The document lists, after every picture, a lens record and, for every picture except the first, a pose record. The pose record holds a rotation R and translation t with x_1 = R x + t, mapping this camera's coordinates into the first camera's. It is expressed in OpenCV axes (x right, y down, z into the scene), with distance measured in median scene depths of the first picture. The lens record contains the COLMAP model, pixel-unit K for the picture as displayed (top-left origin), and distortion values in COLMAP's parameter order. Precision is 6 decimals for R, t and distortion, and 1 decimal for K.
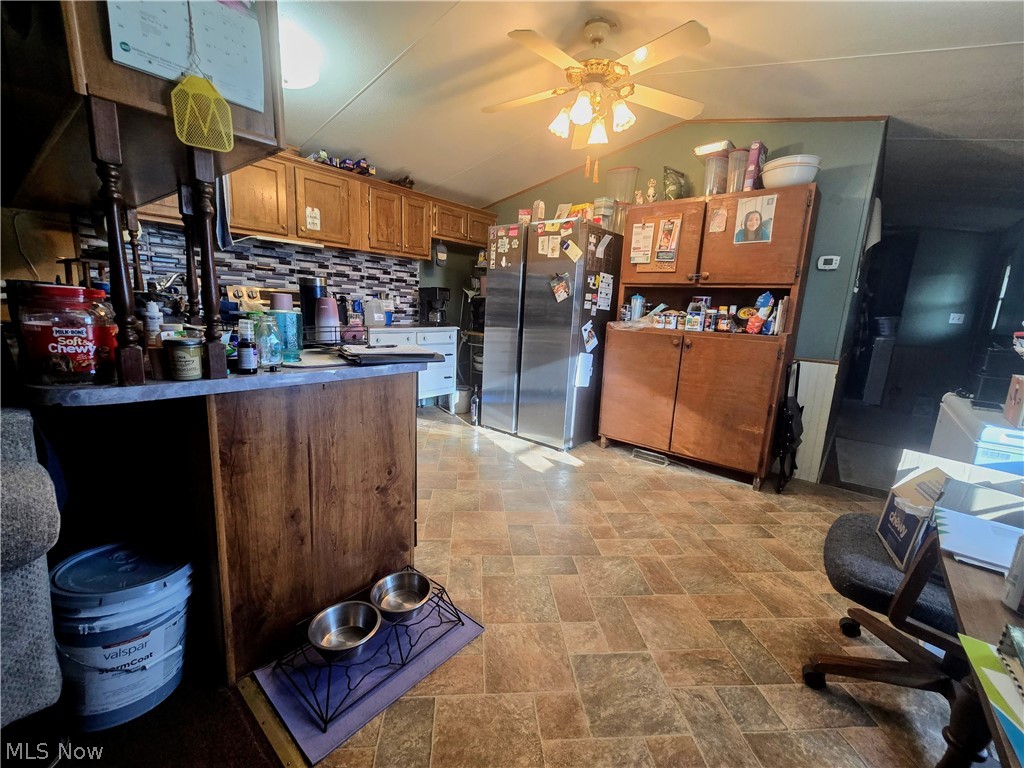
lens RADIAL K [[415.8, 0, 512.5], [0, 415.8, 384.6], [0, 0, 1]] dist [-0.016729, 0.000259]
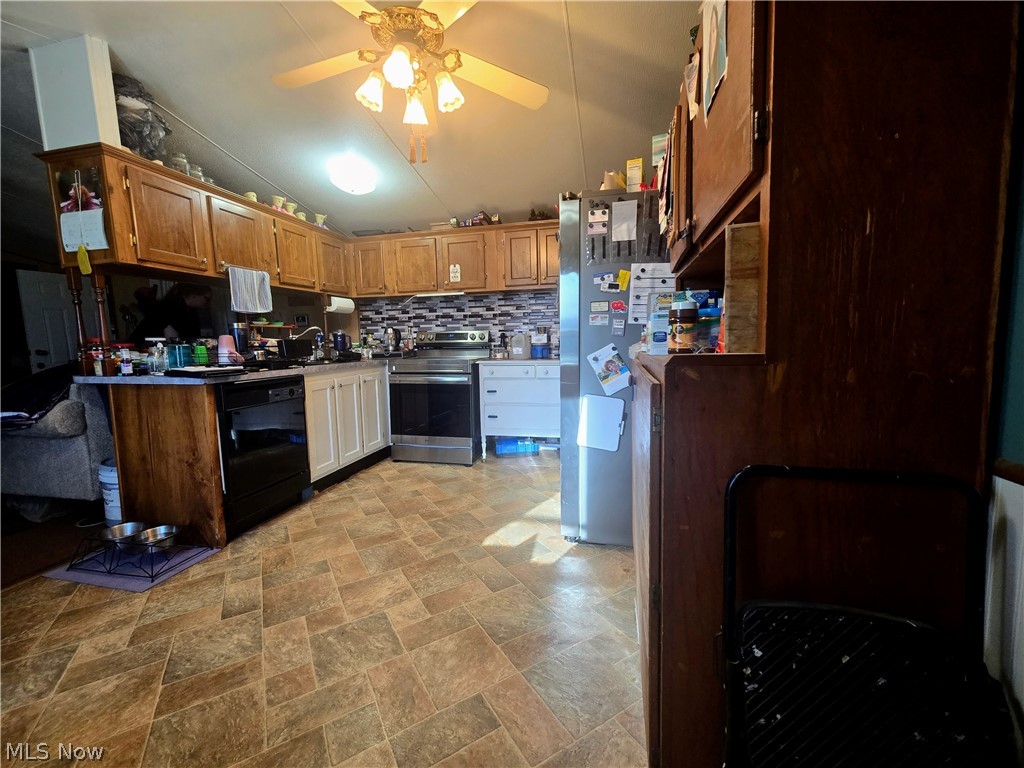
lens RADIAL K [[422.0, 0, 510.8], [0, 422.0, 381.6], [0, 0, 1]] dist [0.017549, -0.000066]
pose [[0.434172, 0.030945, -0.900298, 0.742054], [-0.125929, 0.991681, -0.026644, -0.067969], [0.891985, 0.124942, 0.434457, 0.642355]]
